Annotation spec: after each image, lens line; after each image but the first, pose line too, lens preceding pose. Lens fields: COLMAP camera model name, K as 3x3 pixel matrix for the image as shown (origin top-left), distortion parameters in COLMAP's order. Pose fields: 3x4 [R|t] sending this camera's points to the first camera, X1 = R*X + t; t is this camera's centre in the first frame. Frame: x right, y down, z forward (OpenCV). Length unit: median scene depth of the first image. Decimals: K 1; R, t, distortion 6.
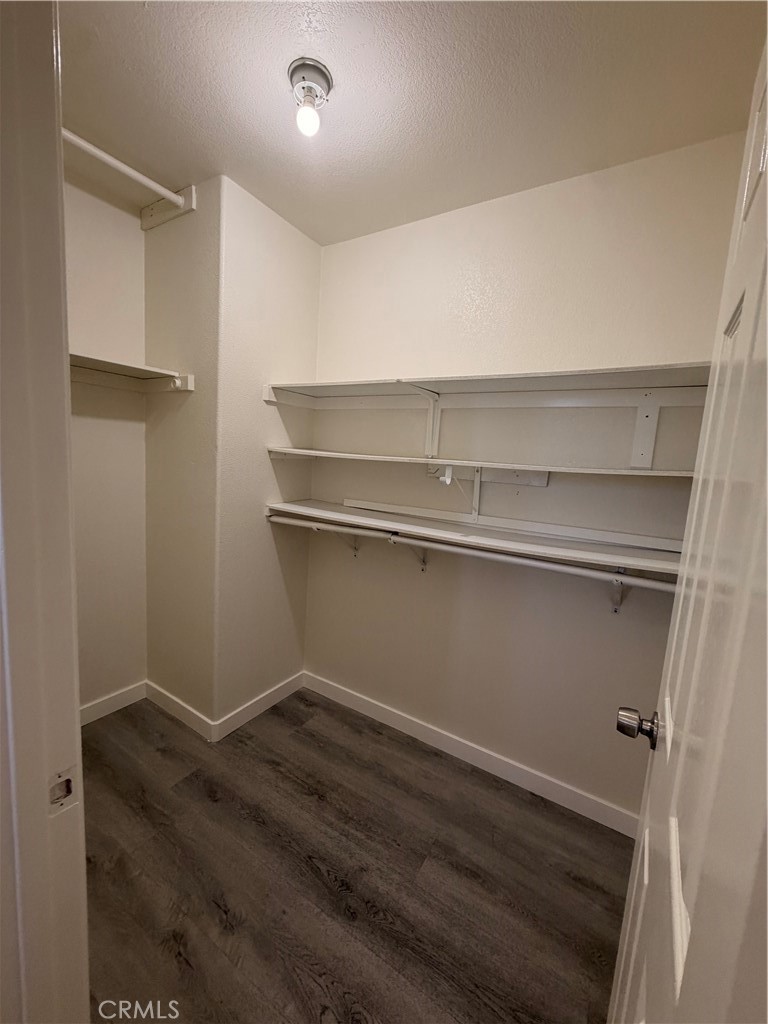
lens RADIAL K [[412.1, 0, 384.0], [0, 412.1, 512.0], [0, 0, 1]] dist [0.001709, -0.000116]
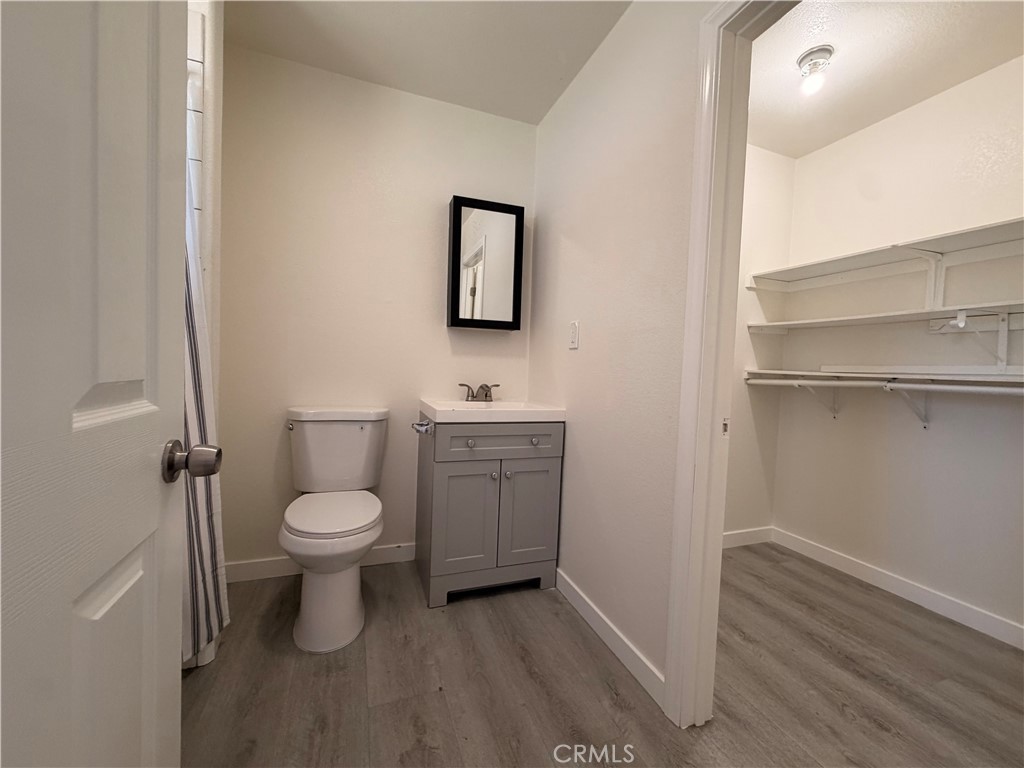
lens RADIAL K [[412.1, 0, 508.1], [0, 412.1, 384.0], [0, 0, 1]] dist [0.001709, -0.000116]
pose [[0.790295, -0.009355, -0.612655, -0.100002], [-0.066869, 0.992595, -0.101414, 0.223944], [0.609067, 0.121114, 0.783817, -0.453854]]
